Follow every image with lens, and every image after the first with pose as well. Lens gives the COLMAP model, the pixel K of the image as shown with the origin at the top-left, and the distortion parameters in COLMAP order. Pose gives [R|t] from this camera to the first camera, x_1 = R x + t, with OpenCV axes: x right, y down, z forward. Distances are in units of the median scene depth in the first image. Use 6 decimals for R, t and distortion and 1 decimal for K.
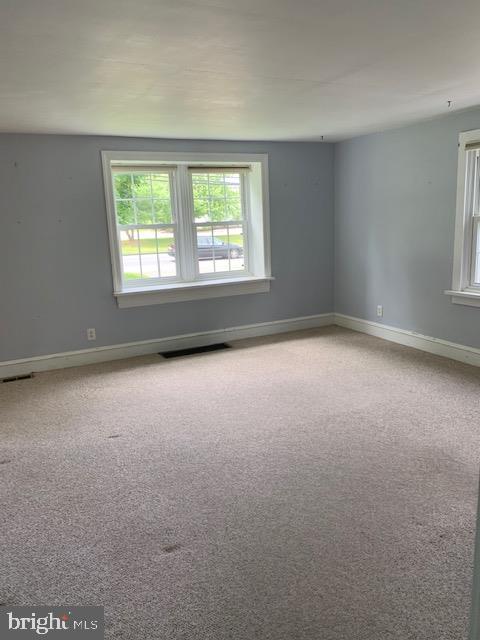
lens RADIAL K [[484.2, 0, 238.3], [0, 484.2, 316.2], [0, 0, 1]] dist [0.031929, -0.039703]
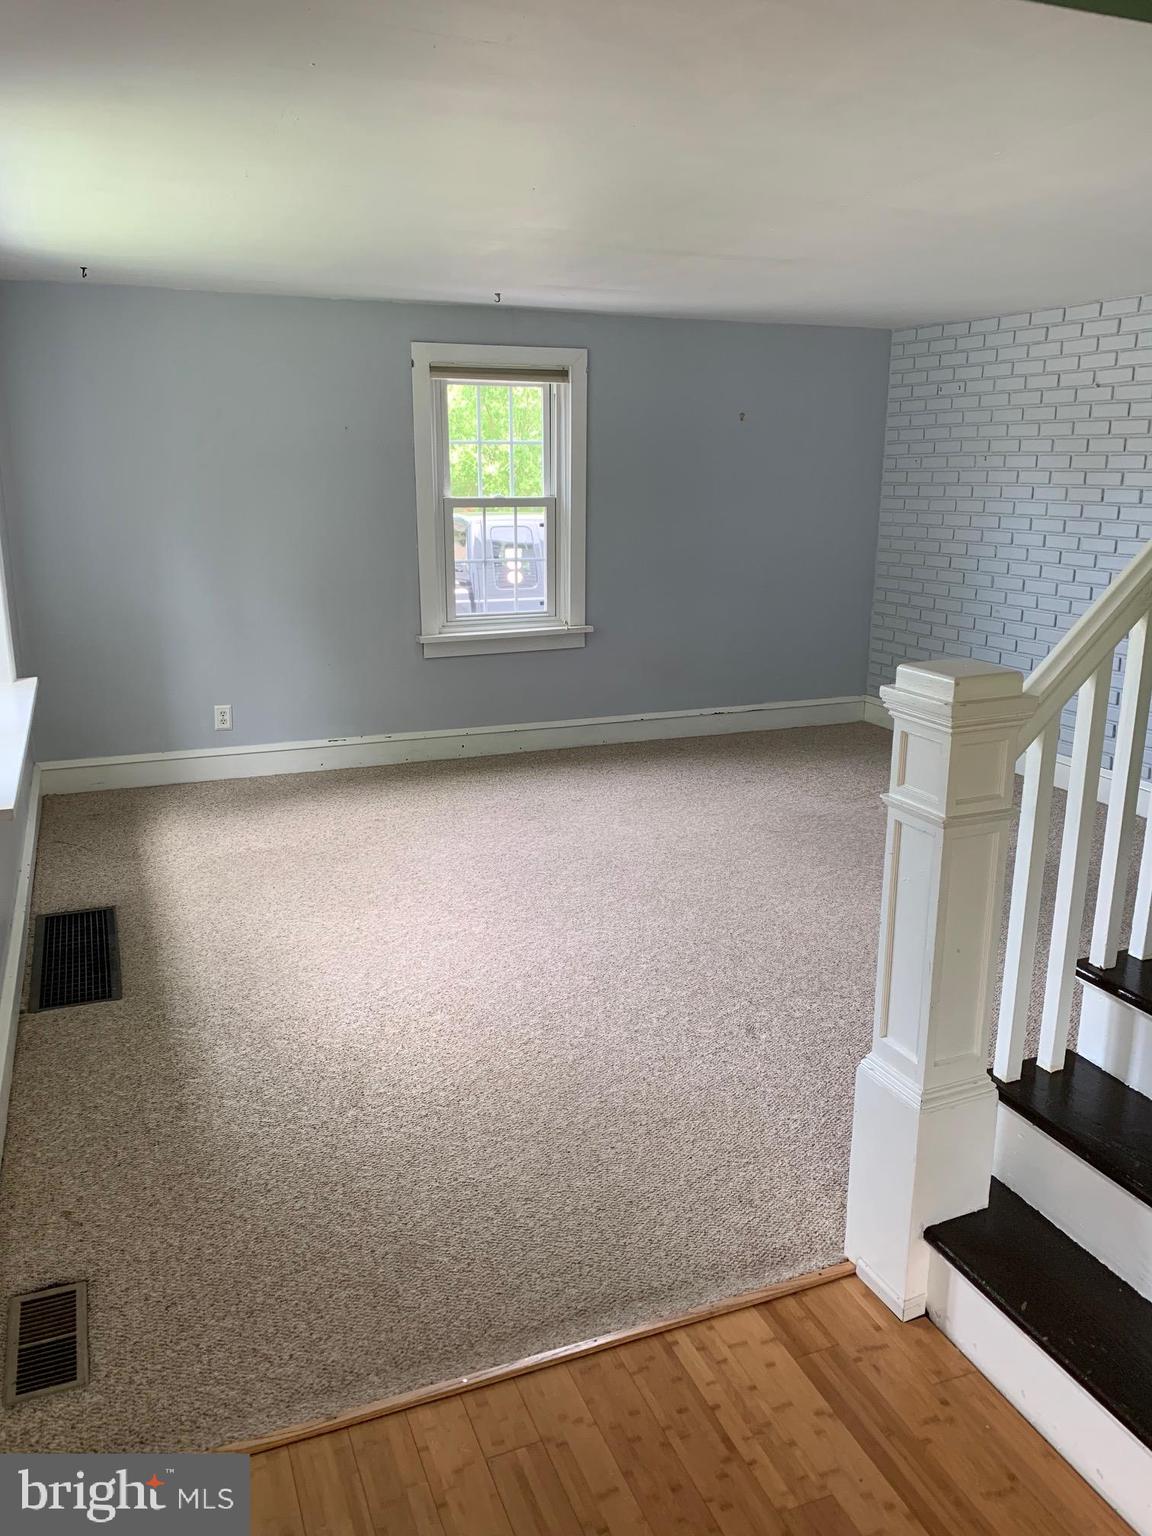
lens RADIAL K [[1162.1, 0, 568.4], [0, 1162.1, 776.0], [0, 0, 1]] dist [0.031929, -0.039703]
pose [[0.078384, -0.228657, 0.970346, -0.833936], [0.194055, 0.958222, 0.210125, -0.141665], [-0.977854, 0.171830, 0.119481, 0.703665]]
